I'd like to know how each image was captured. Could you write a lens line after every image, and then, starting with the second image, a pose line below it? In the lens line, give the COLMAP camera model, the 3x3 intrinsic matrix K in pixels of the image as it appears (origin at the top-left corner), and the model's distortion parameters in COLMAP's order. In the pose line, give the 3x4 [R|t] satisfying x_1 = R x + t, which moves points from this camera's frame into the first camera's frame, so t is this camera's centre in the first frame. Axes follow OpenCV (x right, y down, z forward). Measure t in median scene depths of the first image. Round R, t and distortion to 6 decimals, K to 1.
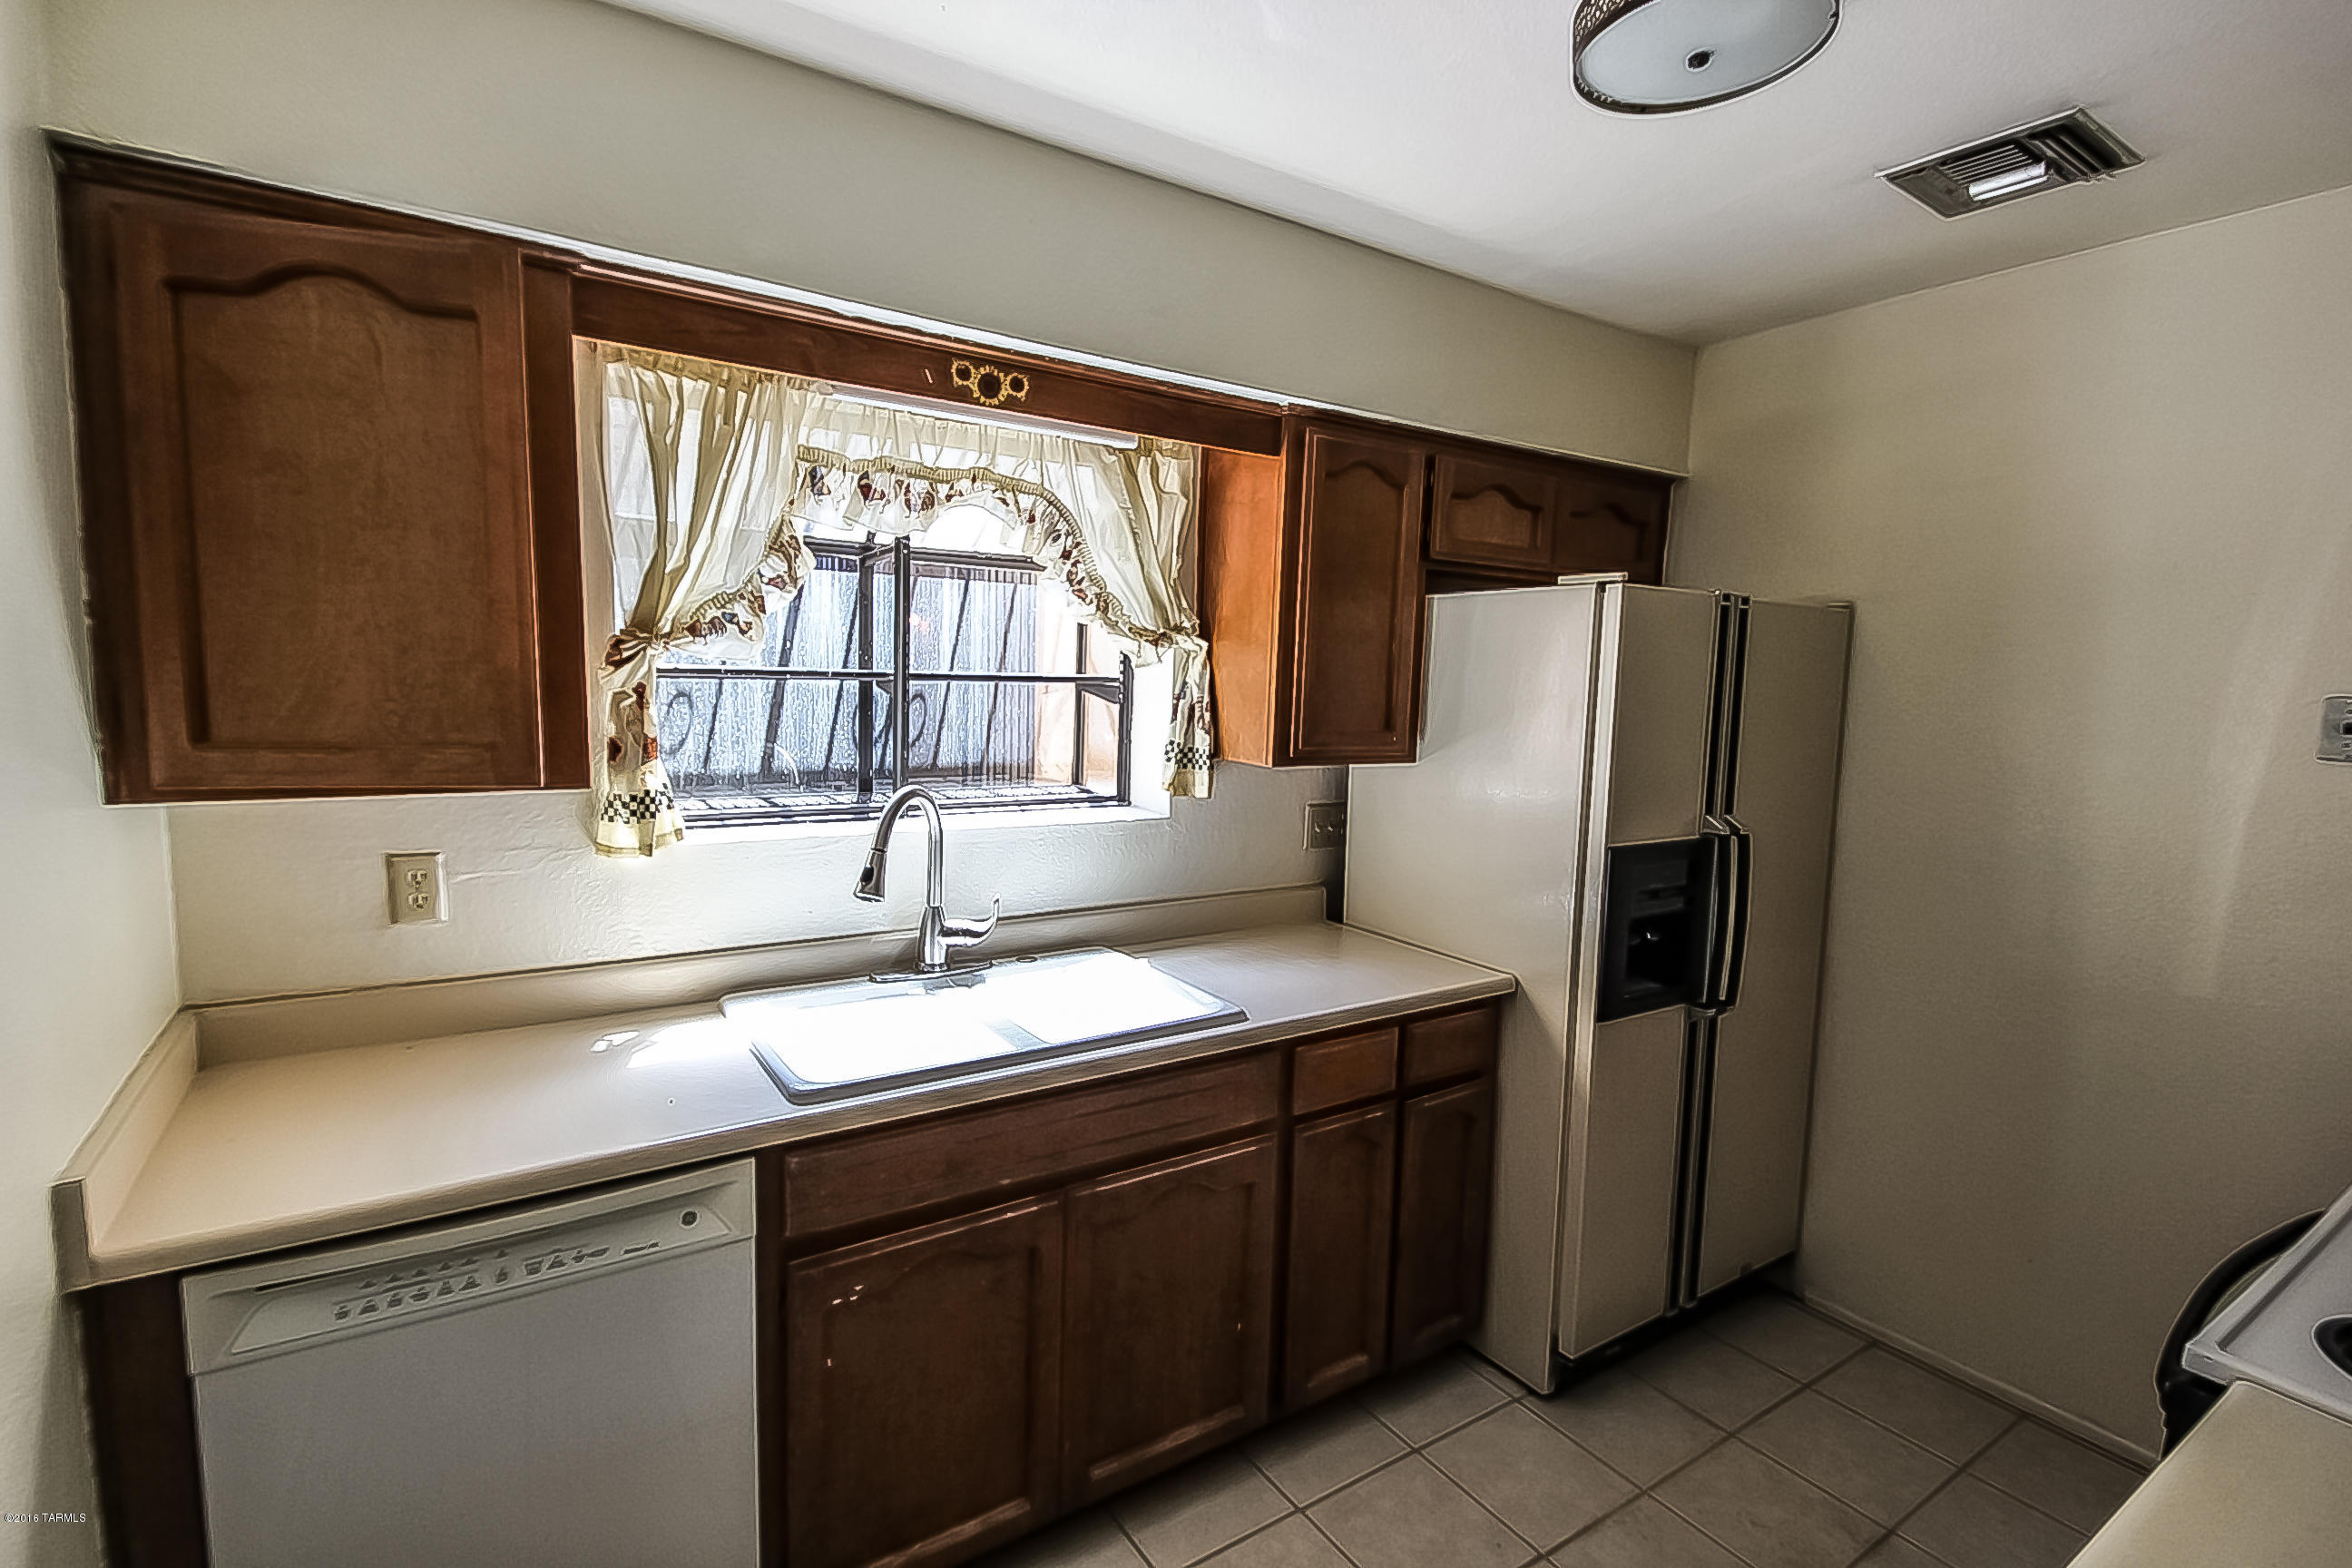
lens RADIAL K [[1094.3, 0, 1171.0], [0, 1094.3, 778.4], [0, 0, 1]] dist [0.002856, 0.000322]
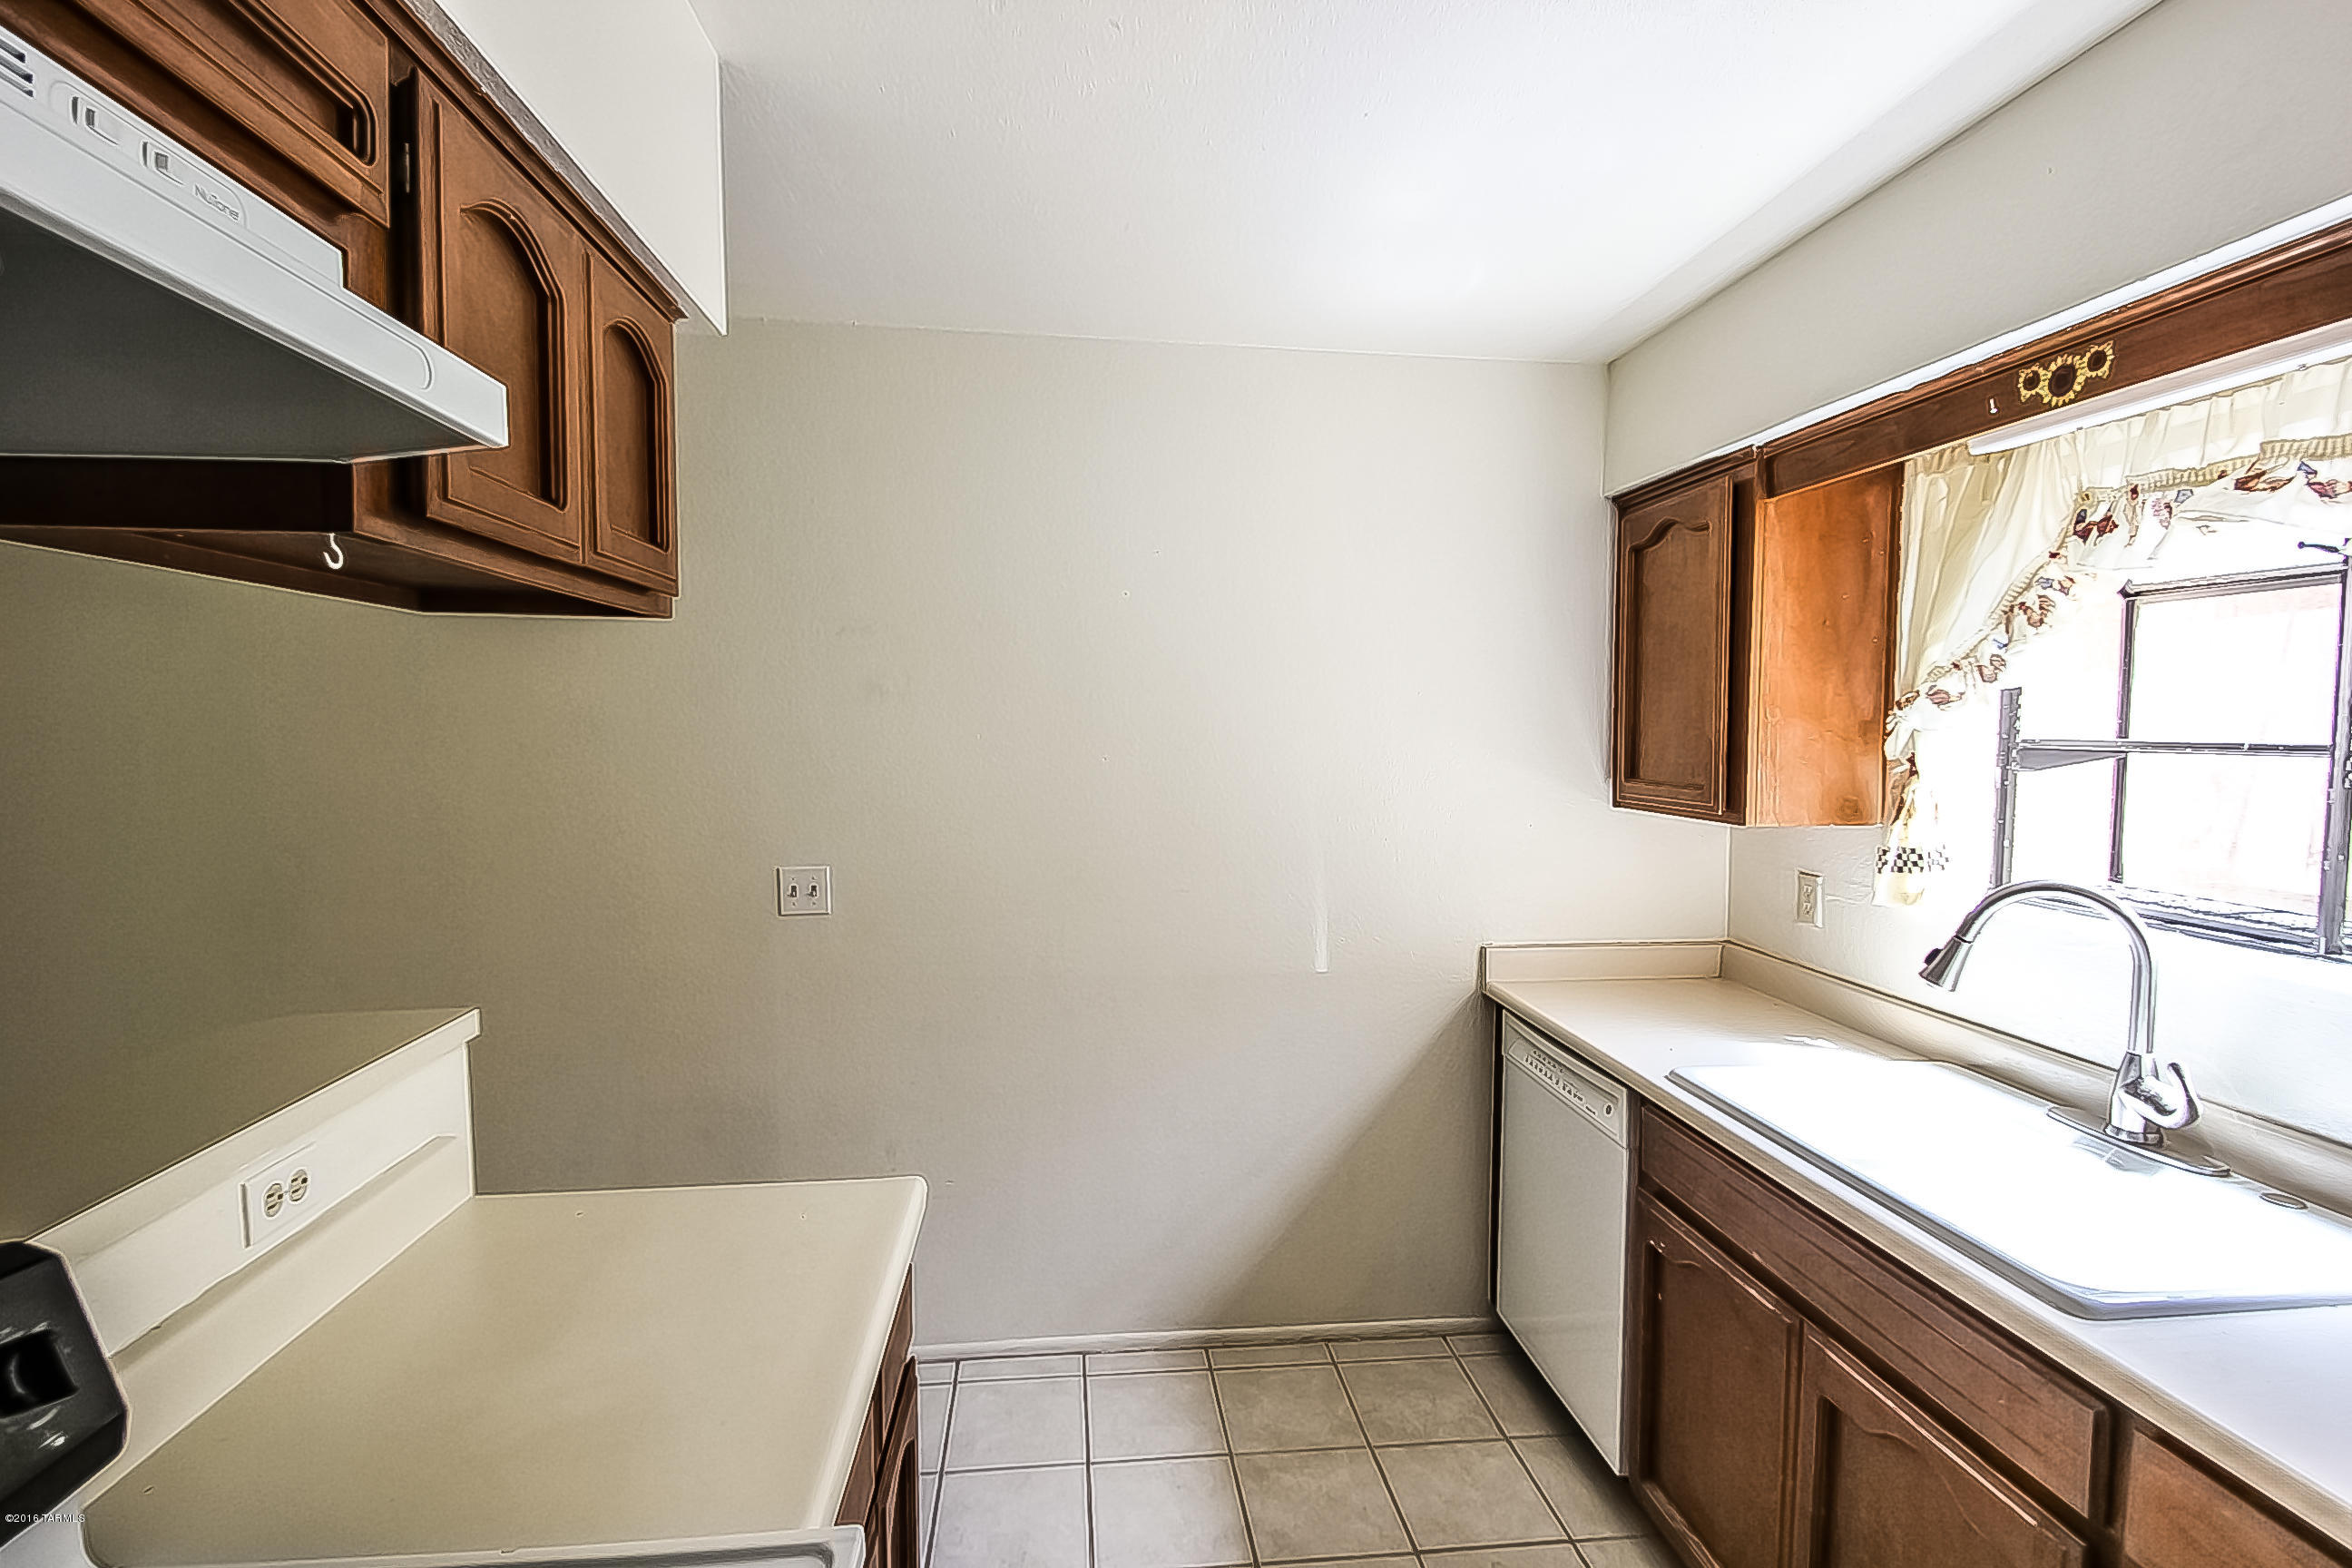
lens RADIAL K [[1094.3, 0, 1171.0], [0, 1094.3, 778.4], [0, 0, 1]] dist [0.002856, 0.000322]
pose [[-0.467272, 0.015823, -0.883972, 0.685560], [-0.107191, 0.991450, 0.074409, -0.050333], [0.877592, 0.129523, -0.461581, 0.679288]]
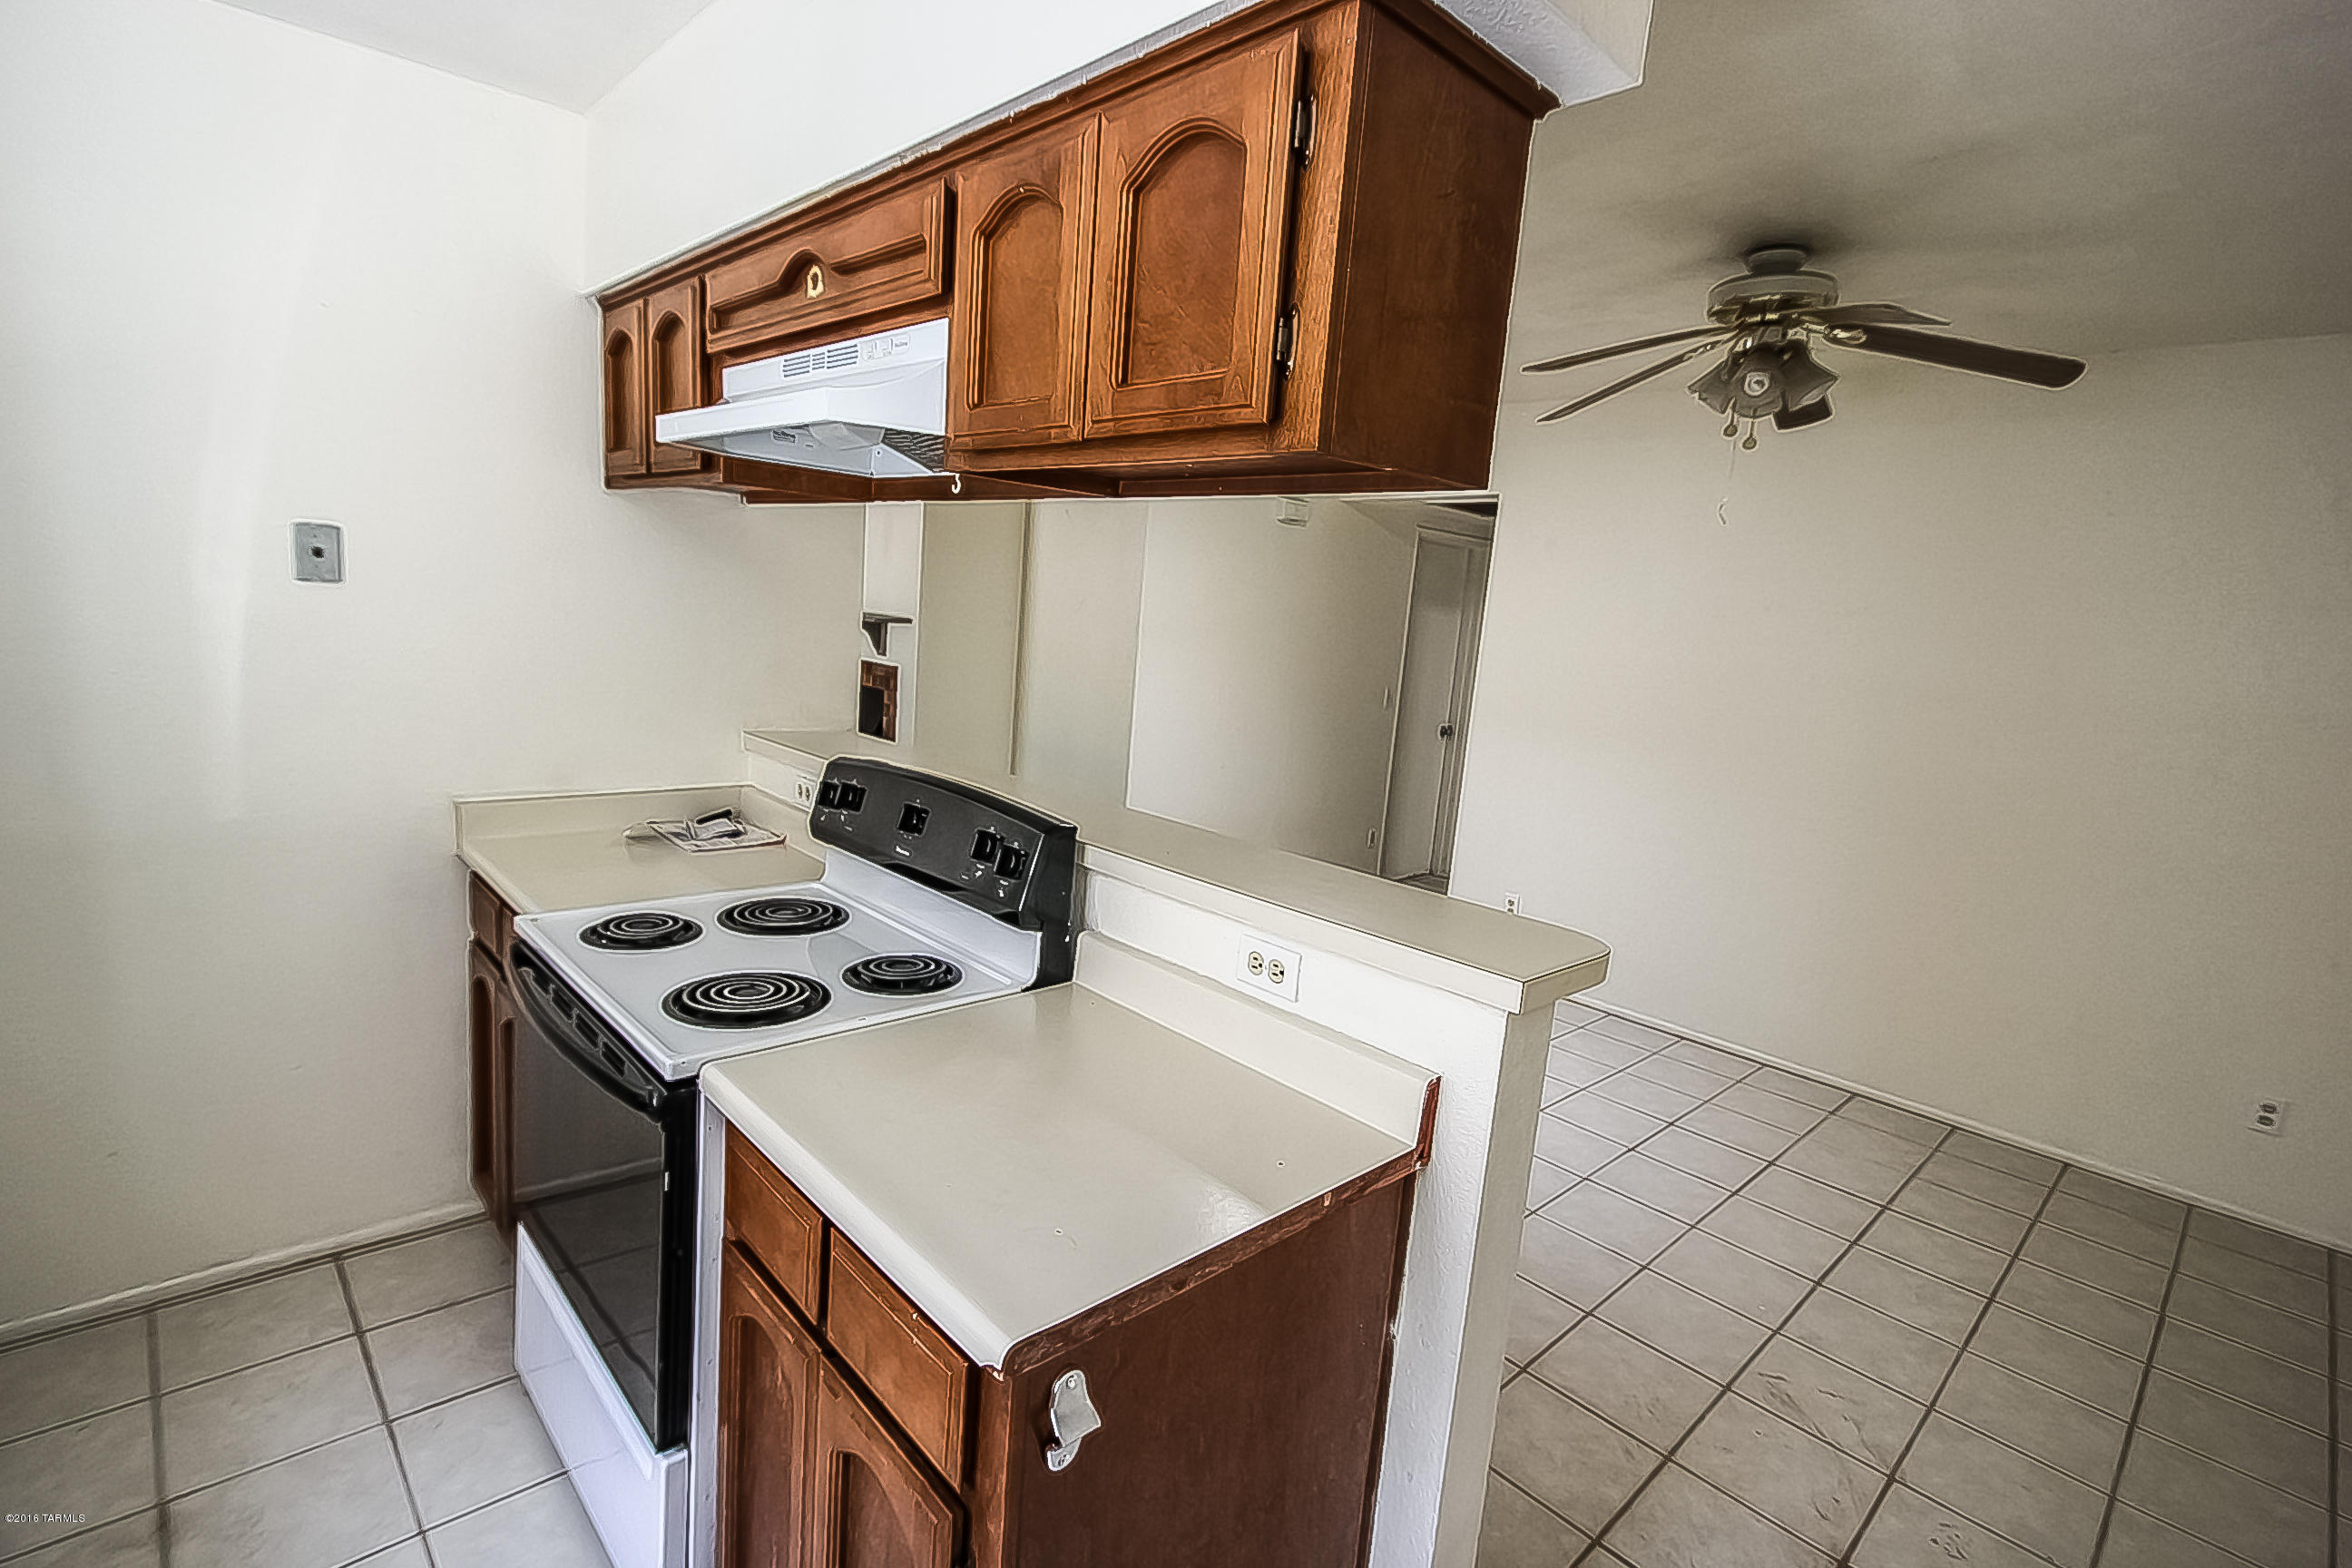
lens RADIAL K [[1082.4, 0, 1167.8], [0, 1082.4, 786.4], [0, 0, 1]] dist [0.020394, -0.017178]
pose [[-0.169802, -0.203102, 0.964322, -0.152055], [0.012281, 0.978020, 0.208149, -0.026997], [-0.985402, 0.047187, -0.163575, 0.278134]]
